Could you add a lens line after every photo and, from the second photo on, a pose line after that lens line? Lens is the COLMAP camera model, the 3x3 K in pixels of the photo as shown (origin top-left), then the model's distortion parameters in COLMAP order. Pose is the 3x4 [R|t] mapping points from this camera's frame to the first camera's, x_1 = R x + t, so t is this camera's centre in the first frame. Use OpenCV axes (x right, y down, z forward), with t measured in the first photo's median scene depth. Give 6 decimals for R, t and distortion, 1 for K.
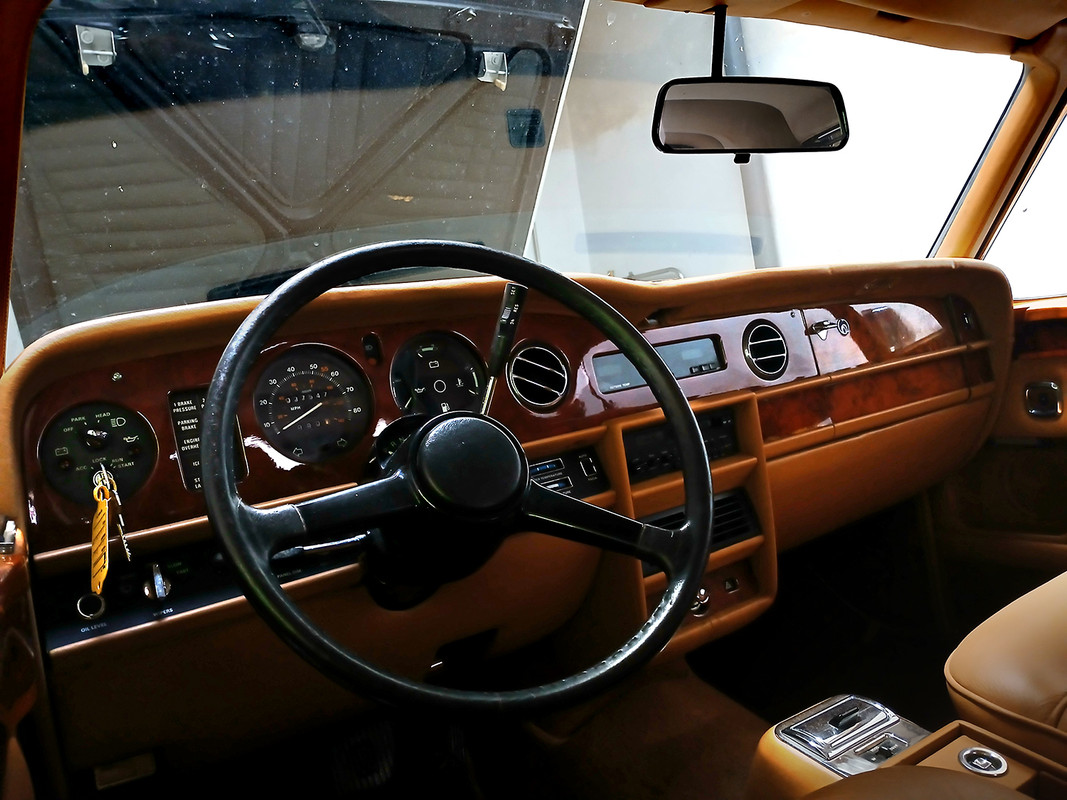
lens RADIAL K [[816.7, 0, 537.0], [0, 816.7, 401.8], [0, 0, 1]] dist [0.103323, -0.247312]
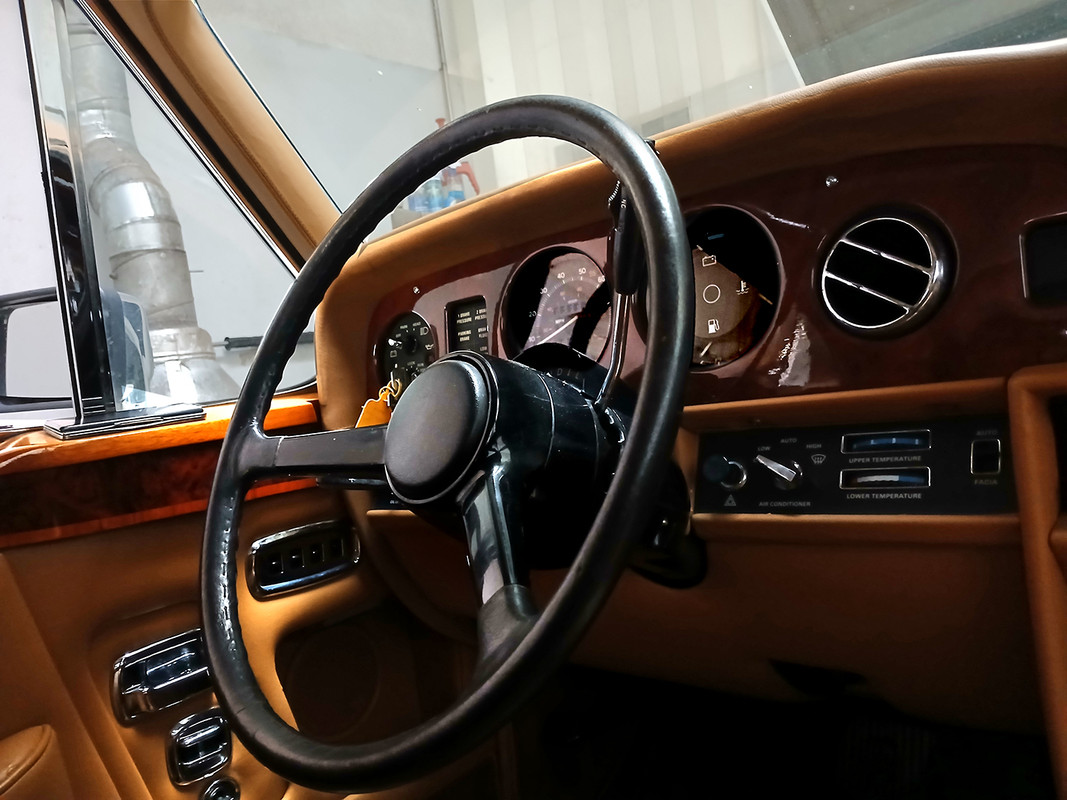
lens RADIAL K [[816.7, 0, 537.0], [0, 816.7, 401.8], [0, 0, 1]] dist [0.103323, -0.247312]
pose [[0.307795, 0.151524, -0.939310, 0.459590], [0.037932, 0.984498, 0.171243, -0.050077], [0.950696, -0.088337, 0.297276, 0.622646]]
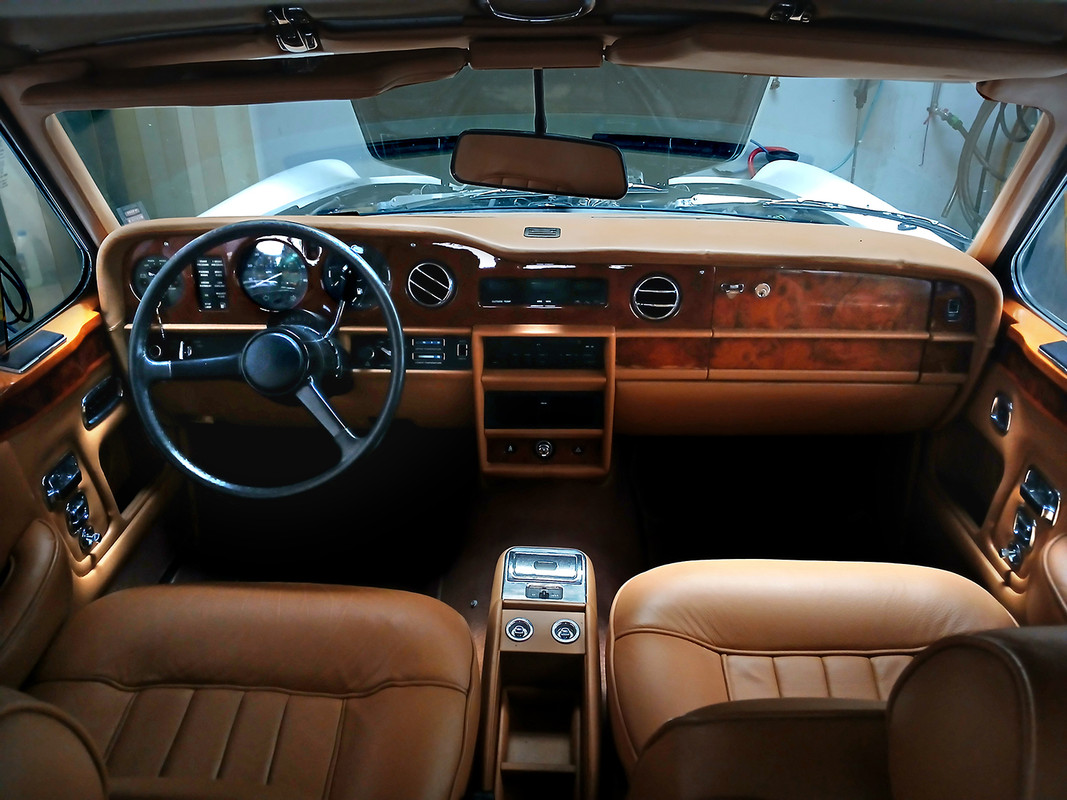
lens RADIAL K [[816.7, 0, 537.0], [0, 816.7, 401.8], [0, 0, 1]] dist [0.103323, -0.247312]
pose [[0.817034, 0.394594, -0.420417, 0.848911], [-0.160572, 0.856014, 0.491382, -0.597348], [0.553780, -0.333969, 0.762754, -0.063416]]
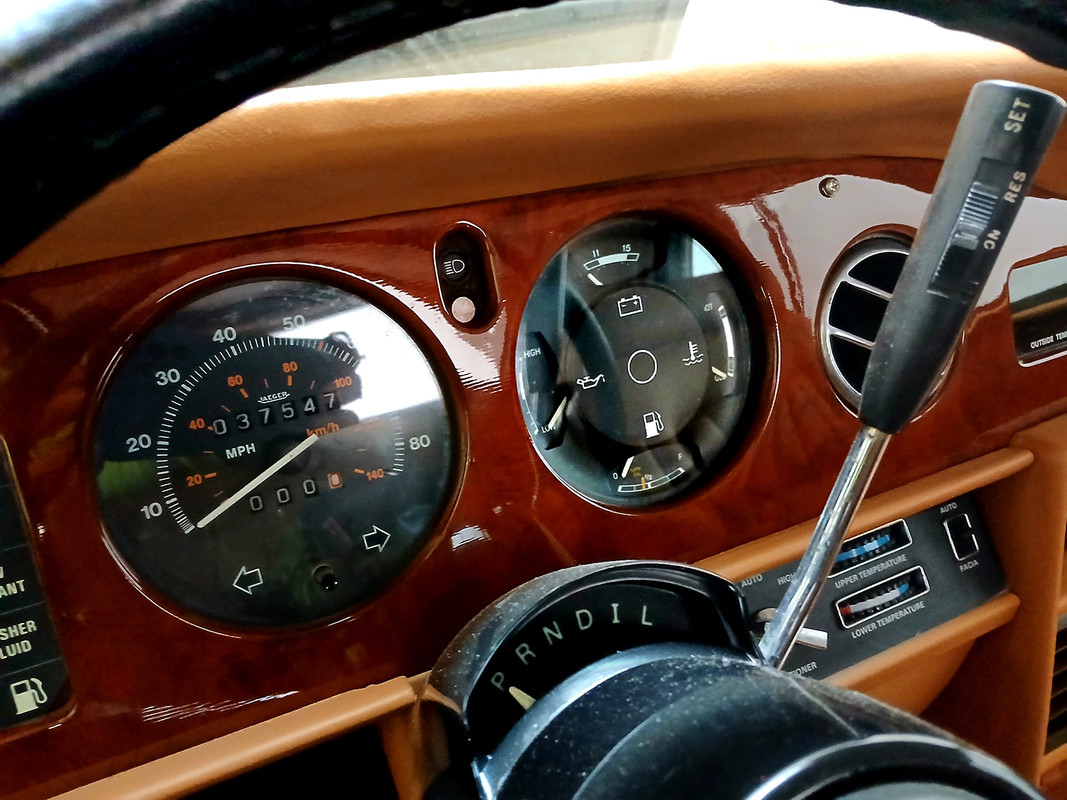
lens RADIAL K [[816.7, 0, 537.0], [0, 816.7, 401.8], [0, 0, 1]] dist [0.103323, -0.247312]
pose [[0.991174, 0.070355, -0.112359, -0.116973], [-0.039846, 0.966472, 0.253661, -0.090805], [0.126438, -0.246946, 0.960745, 0.603233]]
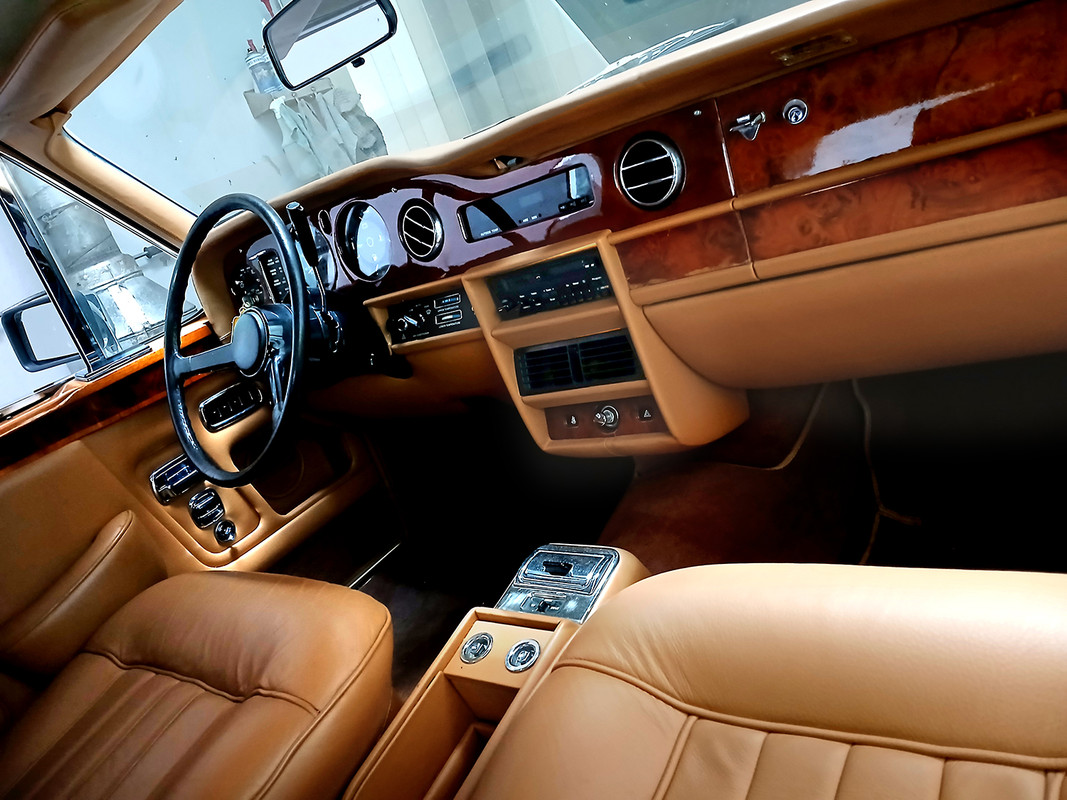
lens RADIAL K [[816.7, 0, 537.0], [0, 816.7, 401.8], [0, 0, 1]] dist [0.103323, -0.247312]
pose [[0.396915, 0.306407, -0.865201, 1.221261], [0.248941, 0.871364, 0.422792, -0.287107], [0.883452, -0.383197, 0.269580, 0.731397]]
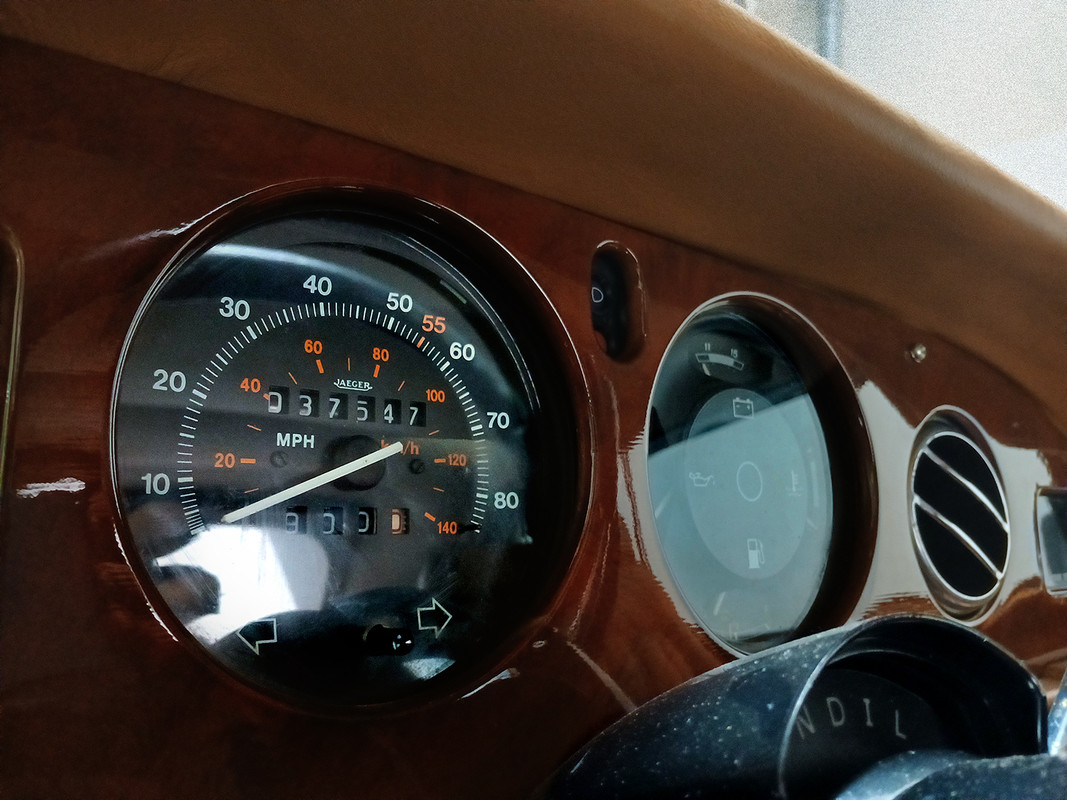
lens RADIAL K [[816.7, 0, 537.0], [0, 816.7, 401.8], [0, 0, 1]] dist [0.103323, -0.247312]
pose [[0.971226, 0.233651, 0.046126, -0.207424], [-0.226225, 0.965627, -0.128011, 0.009348], [-0.074450, 0.113893, 0.990700, 0.658653]]
